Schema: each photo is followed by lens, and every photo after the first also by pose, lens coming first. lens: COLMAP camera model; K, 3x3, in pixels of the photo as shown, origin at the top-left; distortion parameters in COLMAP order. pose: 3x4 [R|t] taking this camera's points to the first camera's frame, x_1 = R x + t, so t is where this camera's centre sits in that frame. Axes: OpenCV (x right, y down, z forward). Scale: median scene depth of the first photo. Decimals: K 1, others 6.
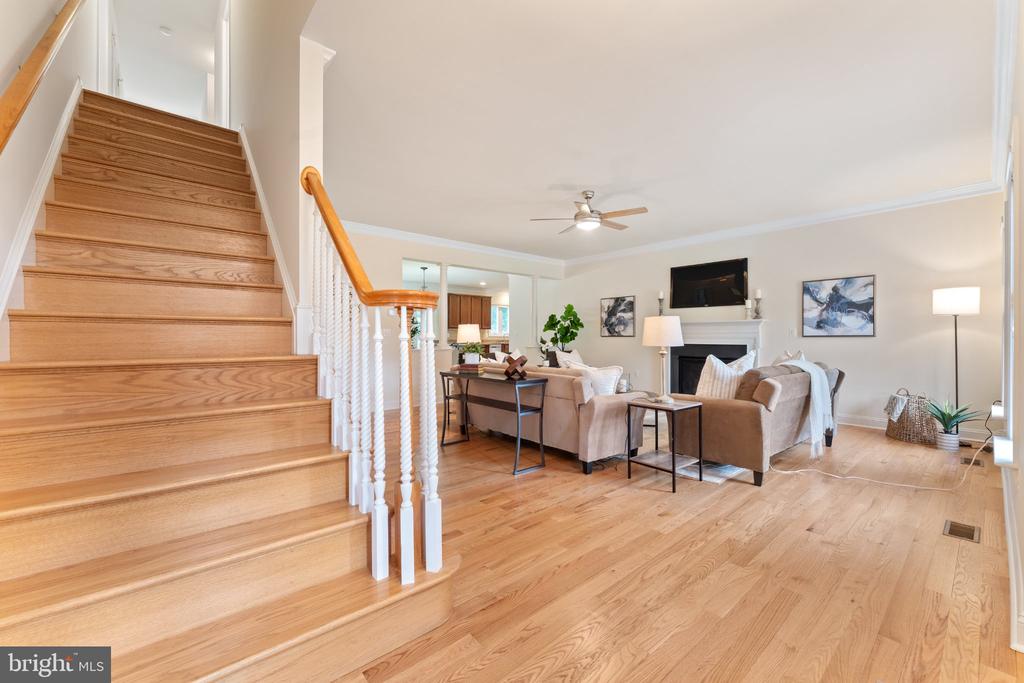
lens RADIAL K [[416.4, 0, 512.0], [0, 416.4, 341.5], [0, 0, 1]] dist [-0.001944, -0.000202]
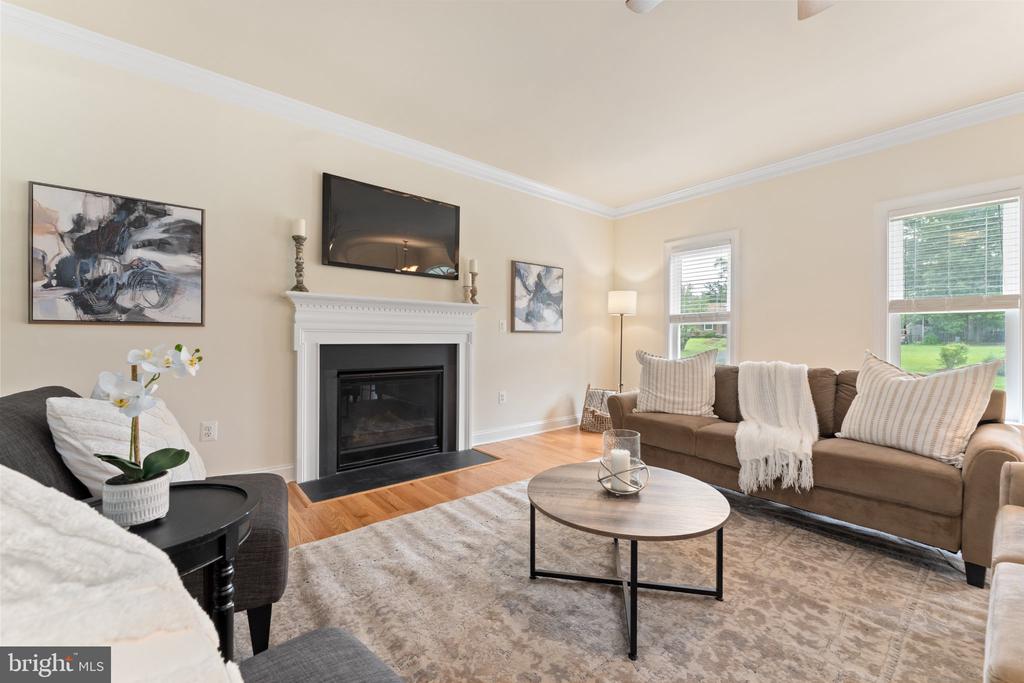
lens RADIAL K [[416.4, 0, 512.0], [0, 416.4, 341.5], [0, 0, 1]] dist [-0.001944, -0.000202]
pose [[0.012802, -0.006167, 0.999899, -0.057475], [0.005980, 0.999964, 0.006091, 0.001006], [-0.999900, 0.005902, 0.012838, 0.780776]]
